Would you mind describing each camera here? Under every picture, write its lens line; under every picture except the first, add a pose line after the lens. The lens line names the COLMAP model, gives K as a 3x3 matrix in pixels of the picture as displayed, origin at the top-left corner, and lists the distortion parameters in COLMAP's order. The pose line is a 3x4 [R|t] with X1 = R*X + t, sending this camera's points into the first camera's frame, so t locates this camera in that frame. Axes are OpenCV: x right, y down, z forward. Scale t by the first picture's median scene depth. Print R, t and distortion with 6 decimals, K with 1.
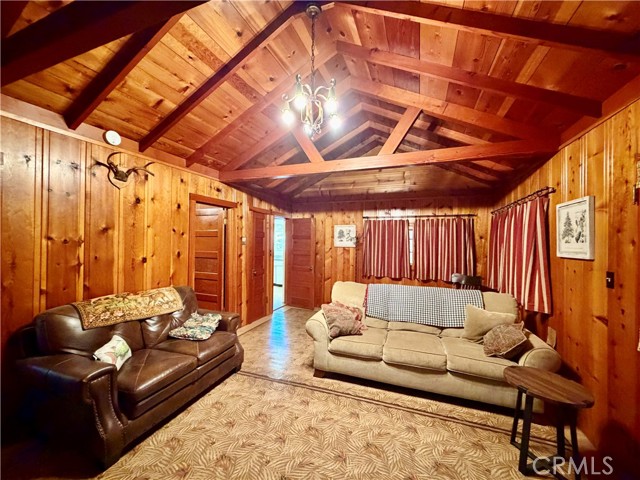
lens RADIAL K [[255.1, 0, 319.3], [0, 255.1, 240.6], [0, 0, 1]] dist [0.002219, 0.000023]
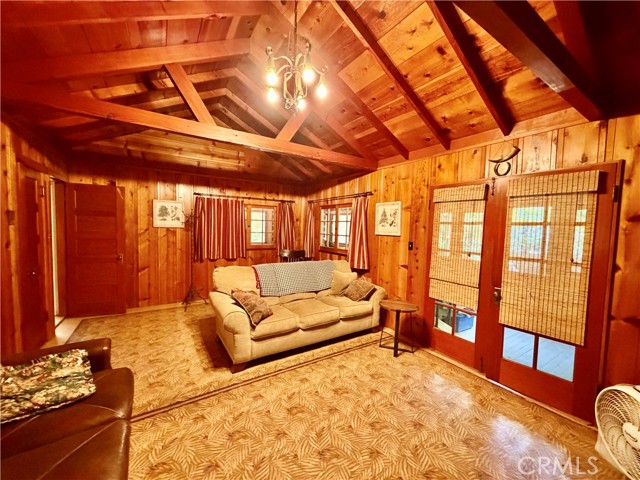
lens RADIAL K [[255.1, 0, 320.2], [0, 255.1, 240.3], [0, 0, 1]] dist [0.002219, 0.000023]
pose [[0.597867, -0.043802, 0.800398, -0.546763], [-0.023948, 0.997084, 0.072455, -0.009923], [-0.801238, -0.062486, 0.595074, 0.250353]]
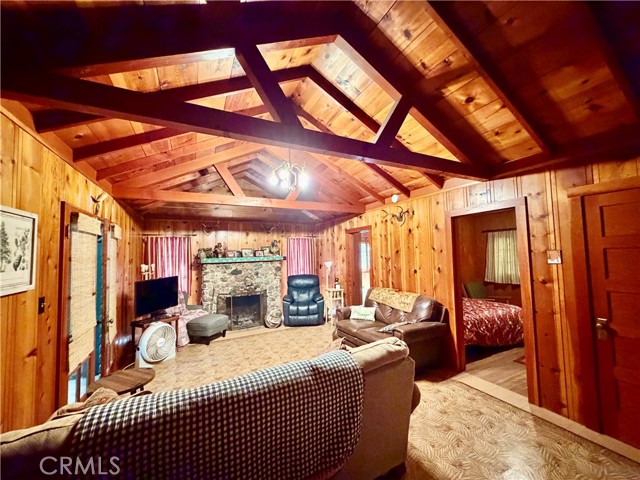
lens RADIAL K [[255.1, 0, 318.2], [0, 255.1, 241.4], [0, 0, 1]] dist [0.002219, 0.000023]
pose [[-0.681764, -0.034367, -0.730765, 0.731889], [0.018172, 0.997792, -0.063878, -0.009361], [0.731347, -0.056829, -0.679634, 1.608848]]
